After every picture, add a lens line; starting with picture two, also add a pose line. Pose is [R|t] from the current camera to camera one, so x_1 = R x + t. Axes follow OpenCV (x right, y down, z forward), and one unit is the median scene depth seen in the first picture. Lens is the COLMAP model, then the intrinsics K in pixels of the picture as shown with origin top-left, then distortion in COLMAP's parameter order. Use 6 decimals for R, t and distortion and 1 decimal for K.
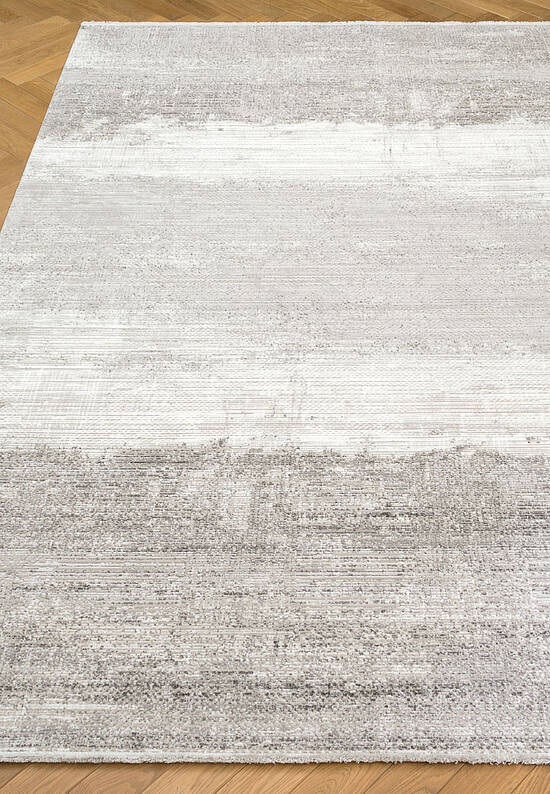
lens RADIAL K [[873.3, 0, 275.0], [0, 873.3, 397.0], [0, 0, 1]] dist [0.074271, -0.037891]
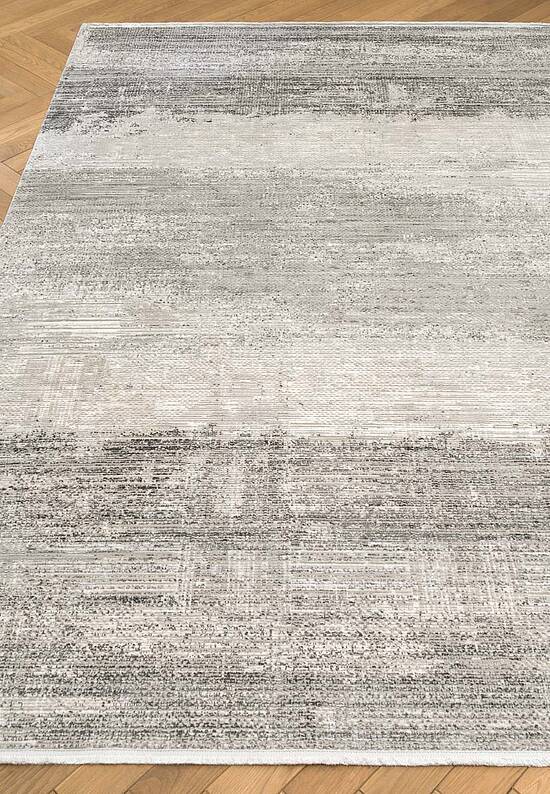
lens RADIAL K [[873.3, 0, 275.0], [0, 873.3, 397.0], [0, 0, 1]] dist [0.074271, -0.037891]
pose [[-0.999706, 0.015240, -0.018853, 0.173283], [-0.020000, -0.078957, 0.996677, -1.201896], [0.013701, 0.996762, 0.079238, 1.092899]]
